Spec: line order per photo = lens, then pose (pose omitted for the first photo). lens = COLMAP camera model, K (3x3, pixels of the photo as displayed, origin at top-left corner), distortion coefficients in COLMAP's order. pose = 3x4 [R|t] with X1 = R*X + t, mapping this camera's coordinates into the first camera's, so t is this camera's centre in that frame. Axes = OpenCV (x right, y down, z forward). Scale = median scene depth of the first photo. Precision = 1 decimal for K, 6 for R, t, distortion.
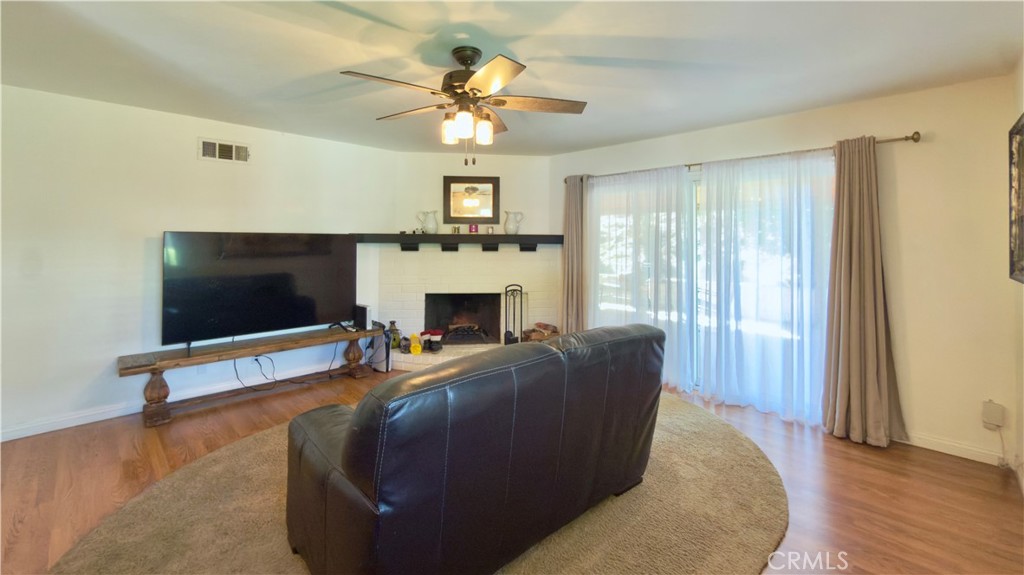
lens RADIAL K [[407.5, 0, 512.0], [0, 407.5, 287.5], [0, 0, 1]] dist [-0.001362, -0.000346]
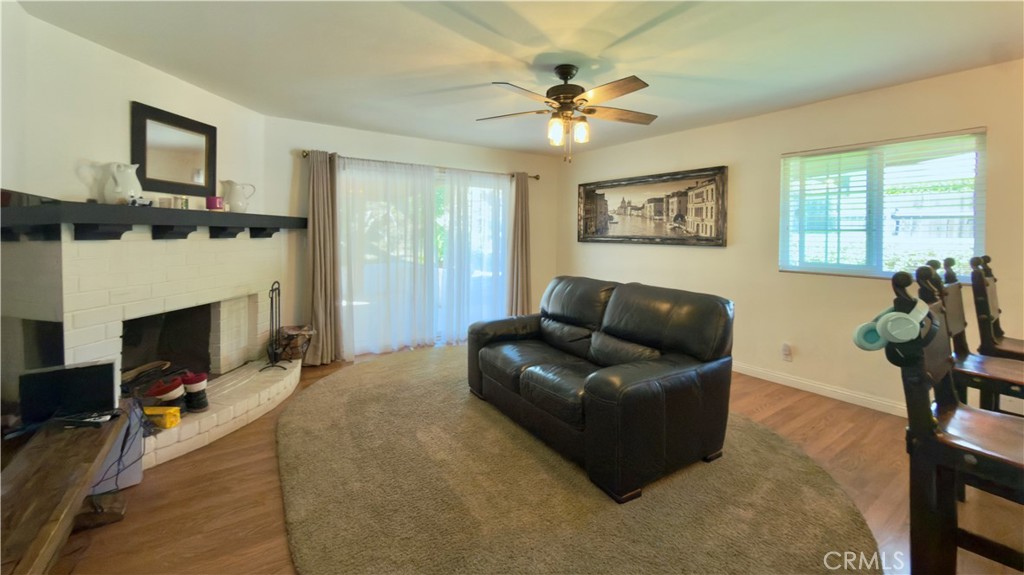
lens RADIAL K [[407.5, 0, 512.0], [0, 407.5, 287.5], [0, 0, 1]] dist [-0.001362, -0.000346]
pose [[0.228705, -0.124144, 0.965548, -0.610688], [0.104555, 0.989231, 0.102423, -0.029150], [-0.967865, 0.077528, 0.239222, 0.396427]]
